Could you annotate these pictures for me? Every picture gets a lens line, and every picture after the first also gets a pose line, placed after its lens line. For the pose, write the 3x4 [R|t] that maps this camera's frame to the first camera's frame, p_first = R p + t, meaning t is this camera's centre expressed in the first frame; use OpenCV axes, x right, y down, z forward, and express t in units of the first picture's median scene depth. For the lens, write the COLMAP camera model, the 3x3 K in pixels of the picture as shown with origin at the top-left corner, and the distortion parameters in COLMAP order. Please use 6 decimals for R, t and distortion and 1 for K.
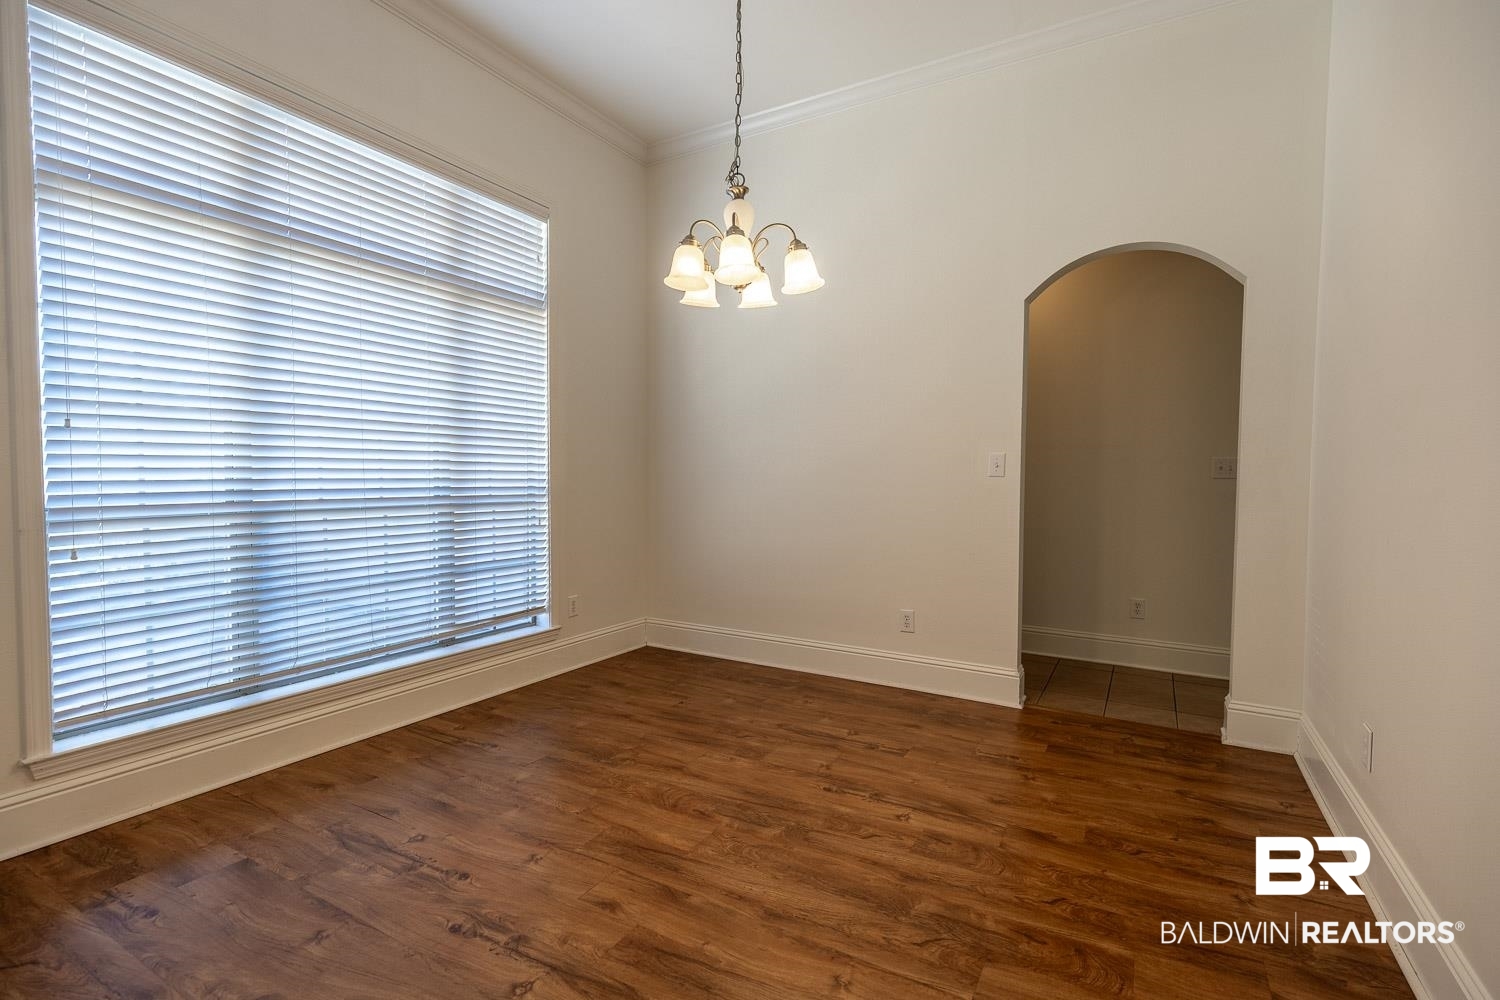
lens RADIAL K [[680.5, 0, 742.9], [0, 680.5, 498.6], [0, 0, 1]] dist [0.003927, 0.000638]
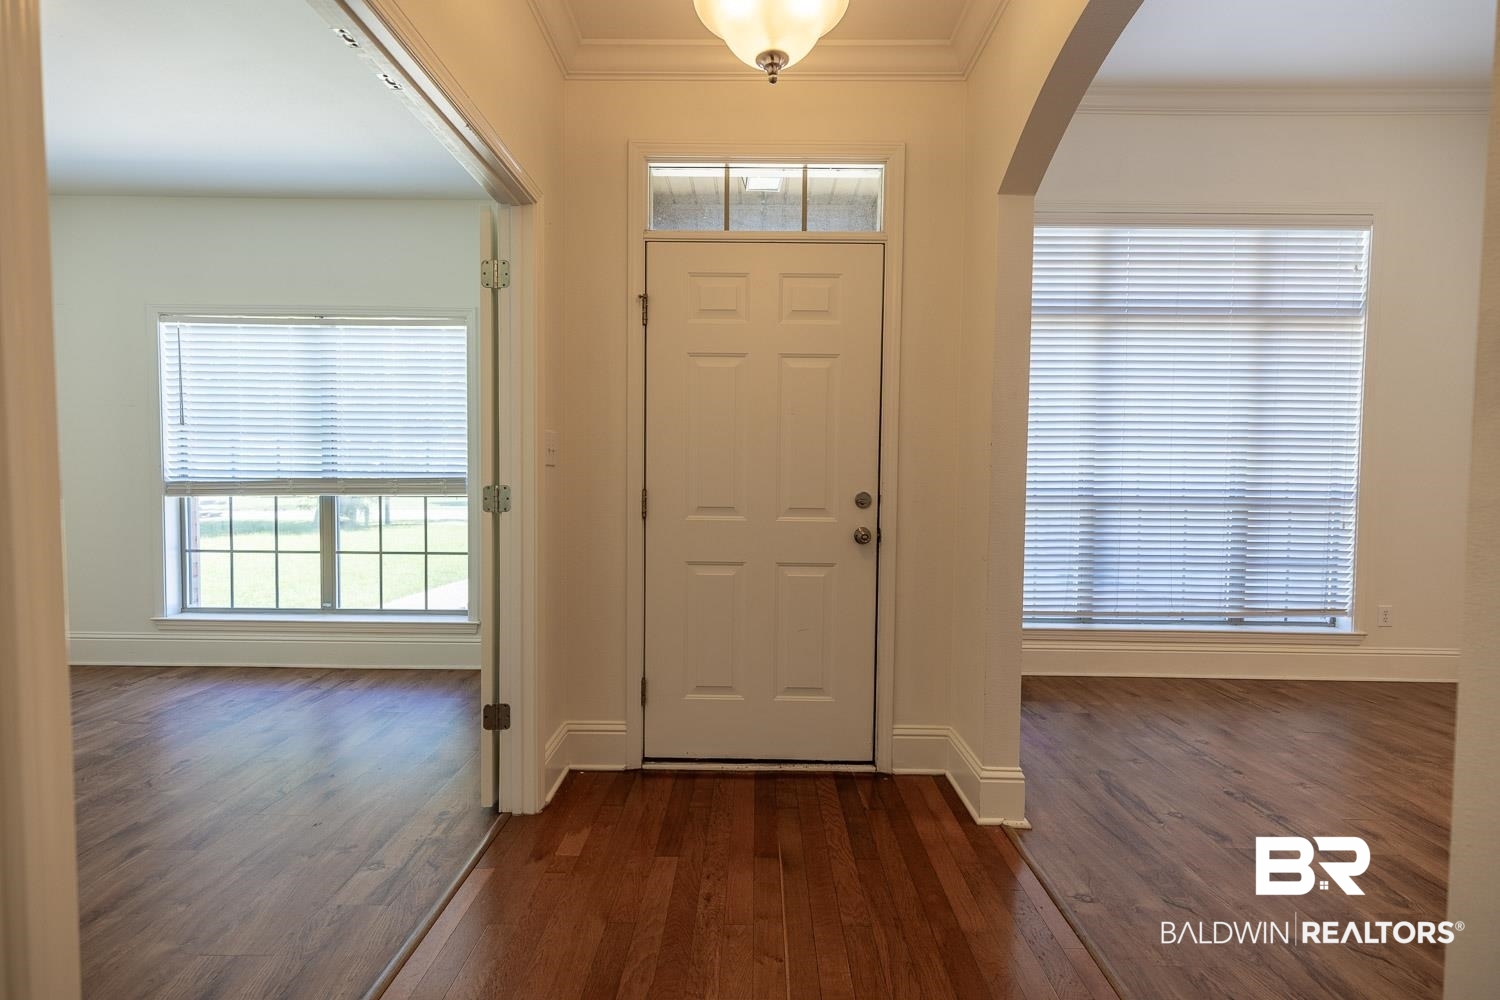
lens RADIAL K [[680.5, 0, 747.5], [0, 680.5, 499.2], [0, 0, 1]] dist [0.003927, 0.000638]
pose [[0.500583, 0.033491, -0.865040, 0.158142], [-0.039491, 0.999095, 0.015828, 0.015275], [0.864787, 0.026238, 0.501453, -0.330801]]
